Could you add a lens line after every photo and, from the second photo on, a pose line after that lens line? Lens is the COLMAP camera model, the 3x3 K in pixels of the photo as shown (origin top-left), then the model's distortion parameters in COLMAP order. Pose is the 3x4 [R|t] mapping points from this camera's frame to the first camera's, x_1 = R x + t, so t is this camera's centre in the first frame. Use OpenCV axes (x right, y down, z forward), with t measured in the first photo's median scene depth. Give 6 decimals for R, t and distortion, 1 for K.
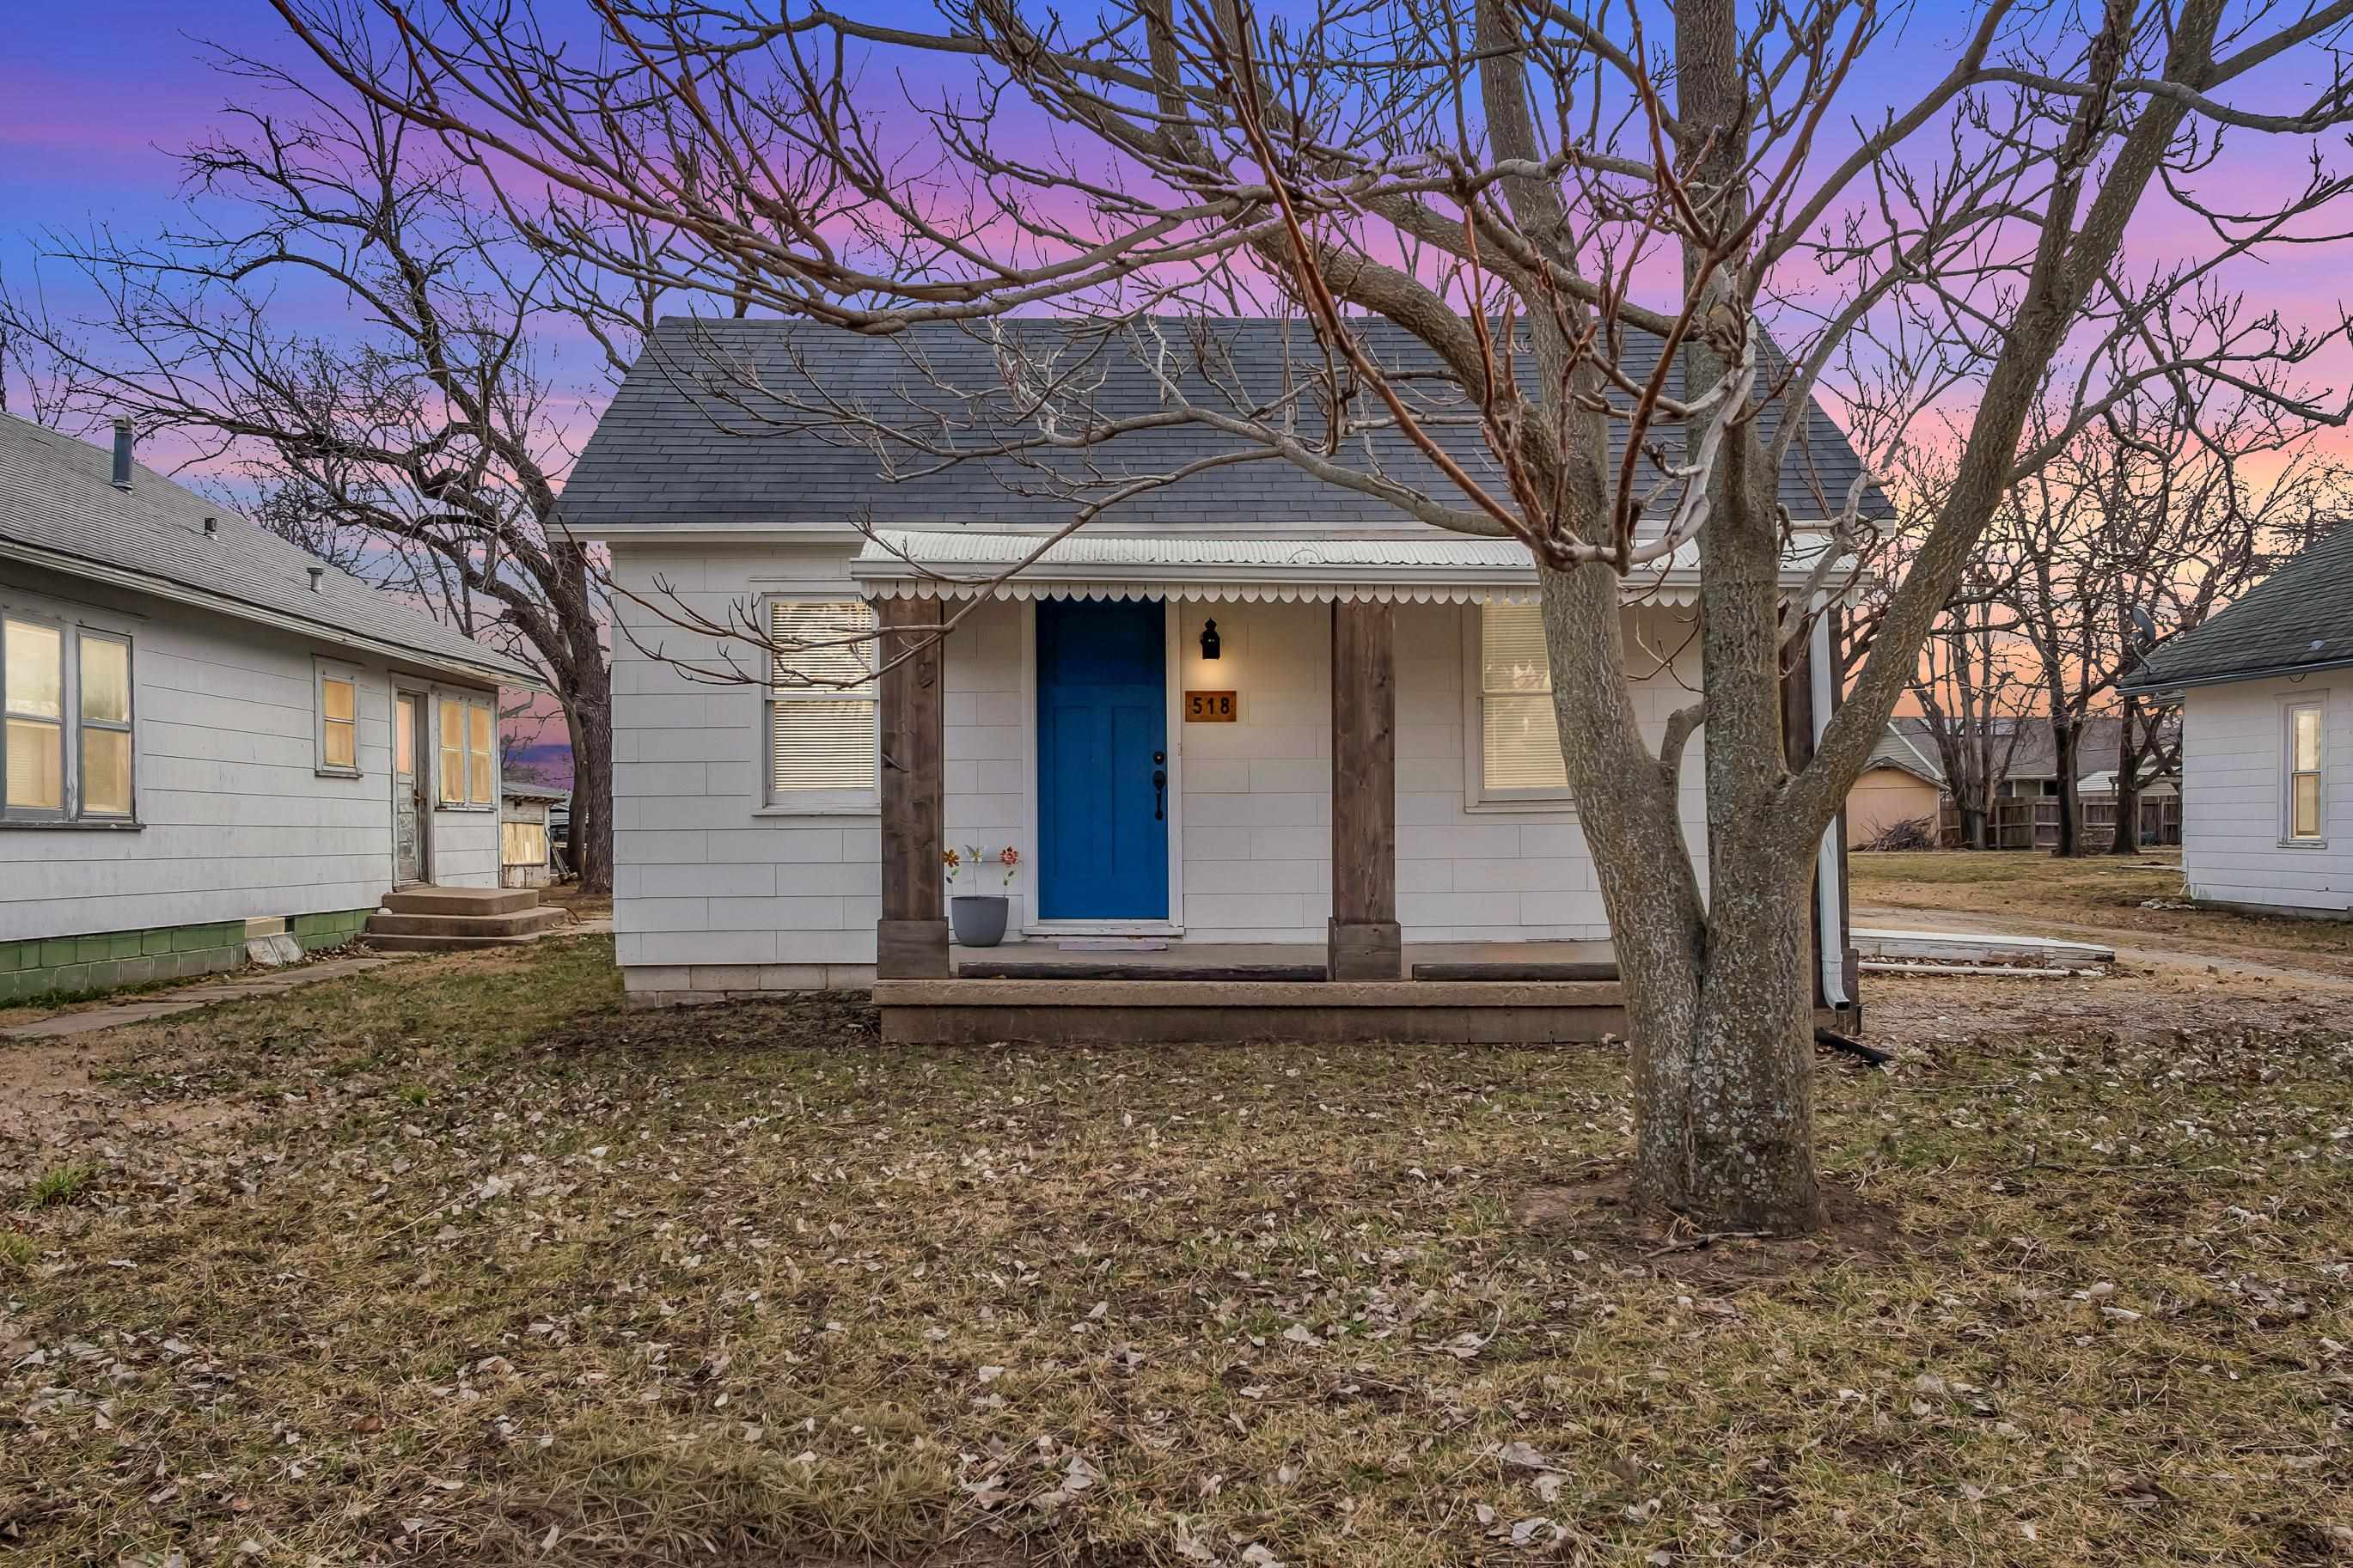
lens RADIAL K [[1691.9, 0, 1176.5], [0, 1691.9, 784.0], [0, 0, 1]] dist [0.000019, 0.000378]
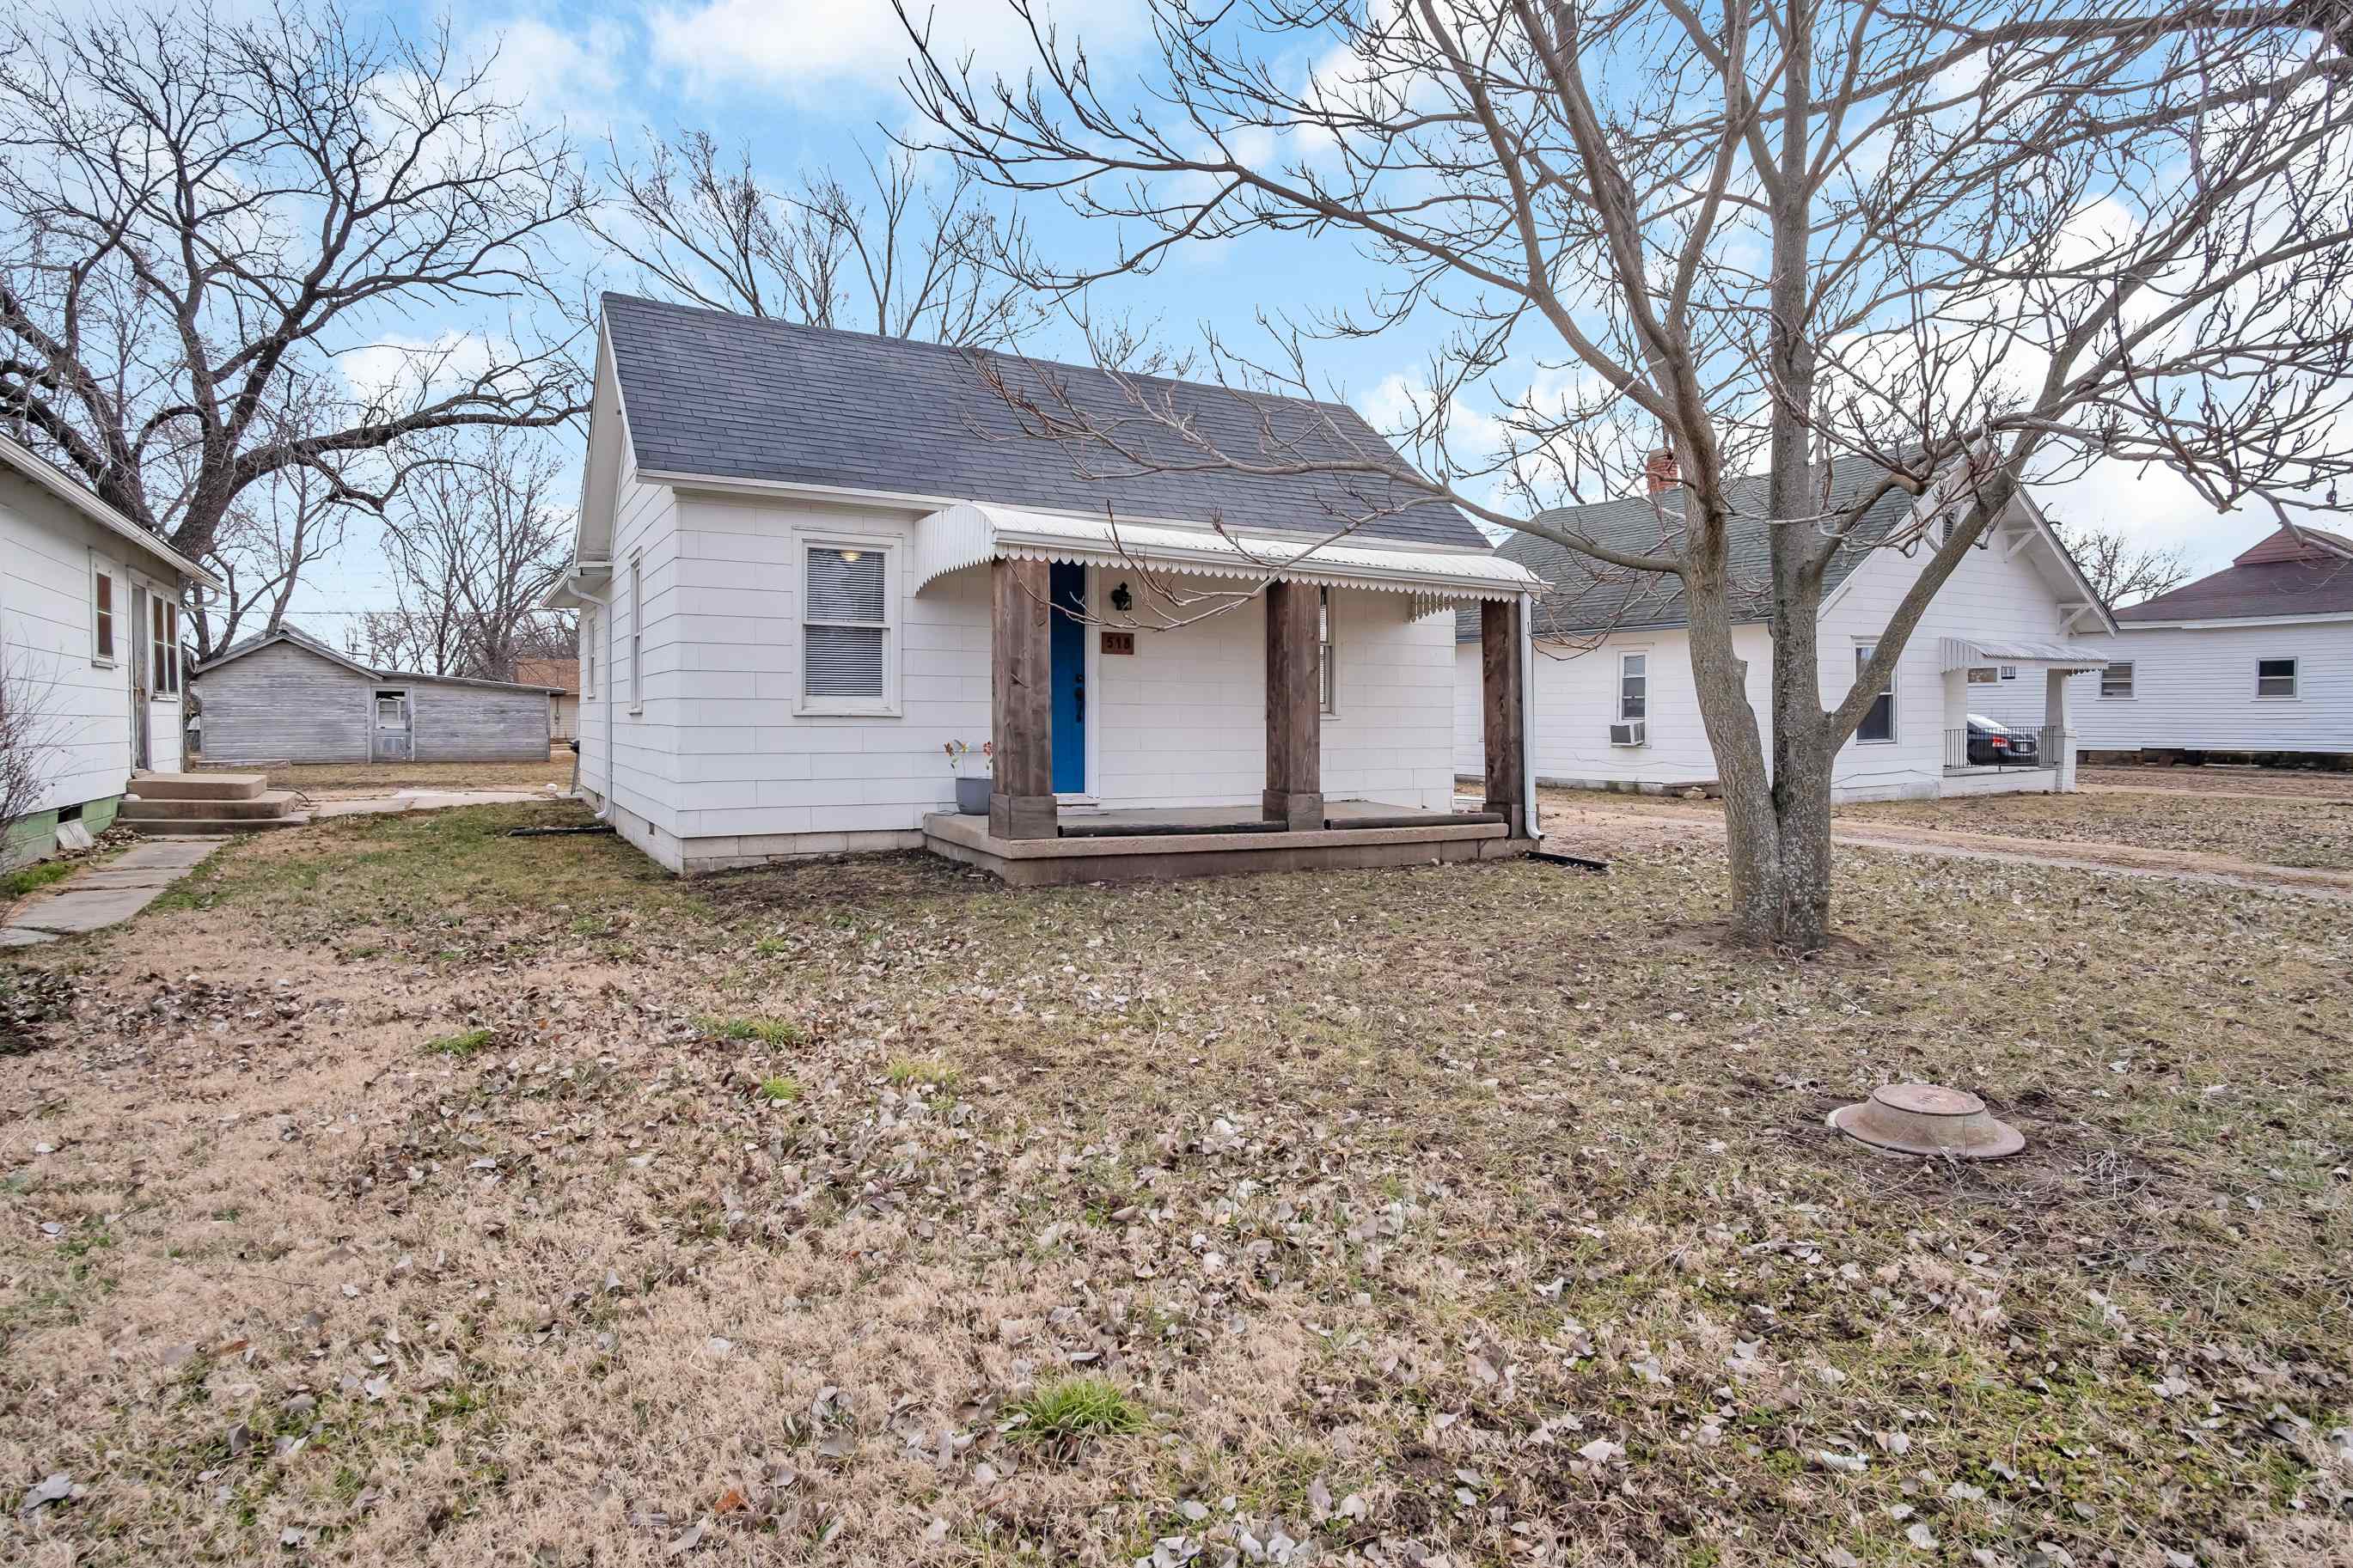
lens RADIAL K [[1276.8, 0, 1175.7], [0, 1276.8, 755.6], [0, 0, 1]] dist [-0.034513, 0.016249]
pose [[0.892548, -0.002858, 0.450942, -0.449252], [-0.021510, 0.998572, 0.048903, -0.004864], [-0.450438, -0.053348, 0.891212, 0.025324]]
